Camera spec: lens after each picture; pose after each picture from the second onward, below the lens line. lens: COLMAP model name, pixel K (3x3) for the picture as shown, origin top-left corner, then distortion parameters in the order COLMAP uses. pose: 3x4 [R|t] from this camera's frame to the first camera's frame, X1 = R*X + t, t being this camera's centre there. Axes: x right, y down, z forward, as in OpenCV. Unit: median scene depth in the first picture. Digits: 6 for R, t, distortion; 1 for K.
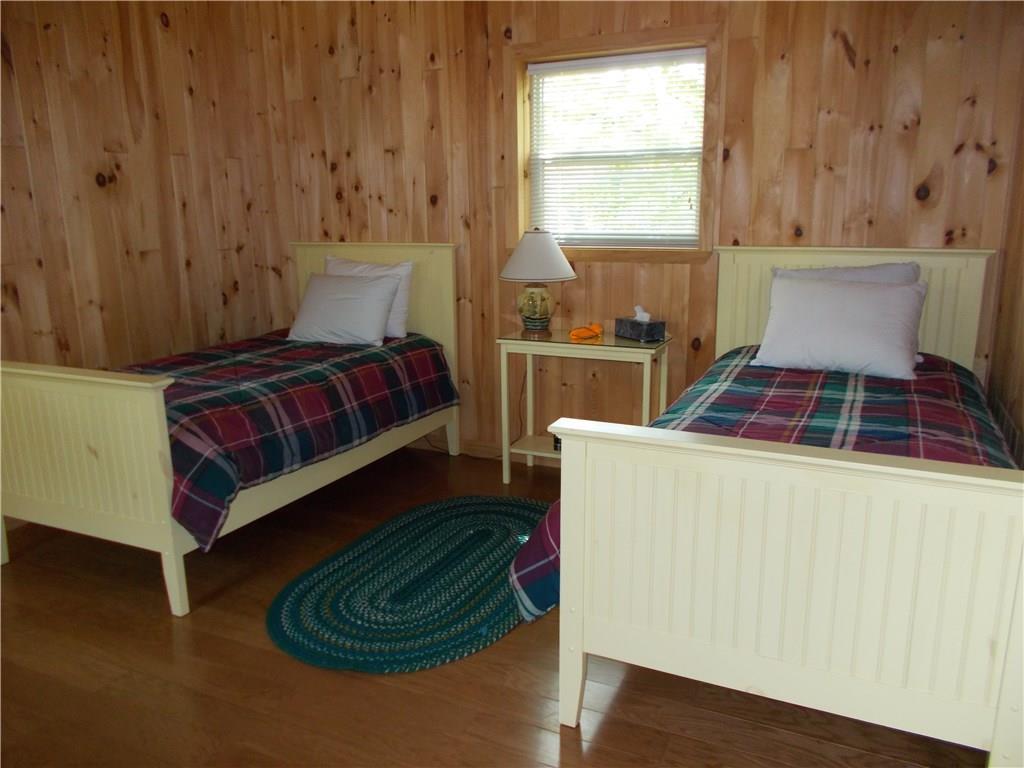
lens RADIAL K [[794.1, 0, 511.4], [0, 794.1, 380.7], [0, 0, 1]] dist [0.009621, 0.001229]
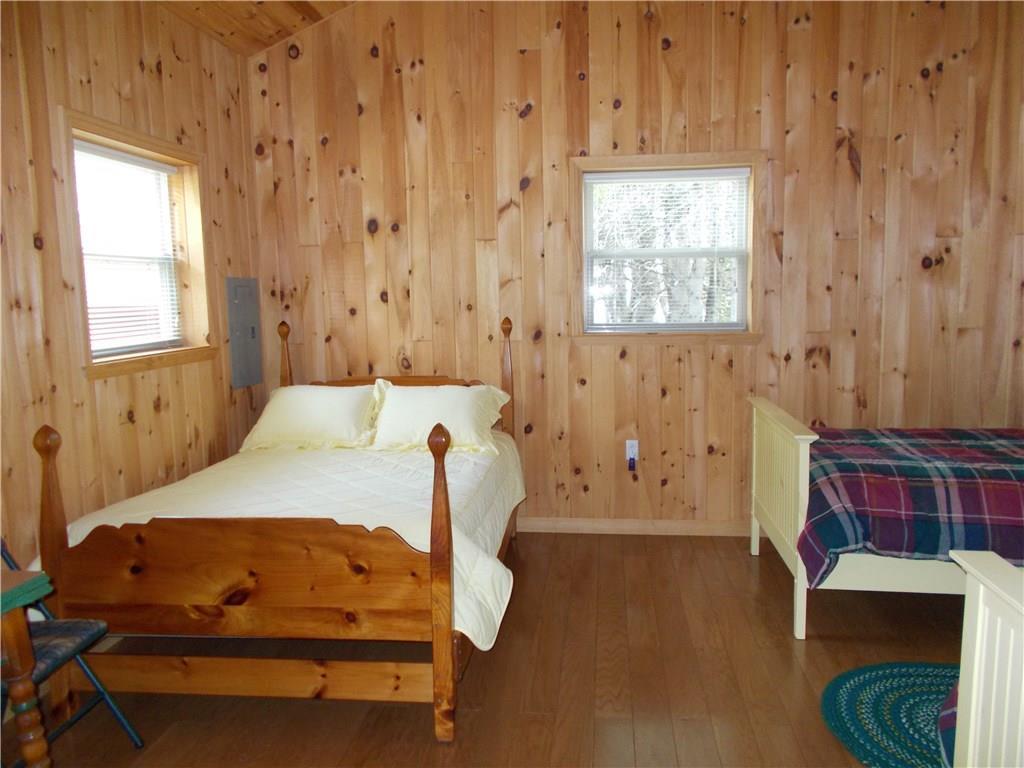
lens RADIAL K [[794.1, 0, 512.7], [0, 794.1, 386.7], [0, 0, 1]] dist [0.009621, 0.001229]
pose [[0.327079, 0.130057, -0.936005, 0.386279], [-0.199114, 0.977733, 0.066277, -0.045906], [0.923782, 0.164694, 0.345692, 0.123554]]
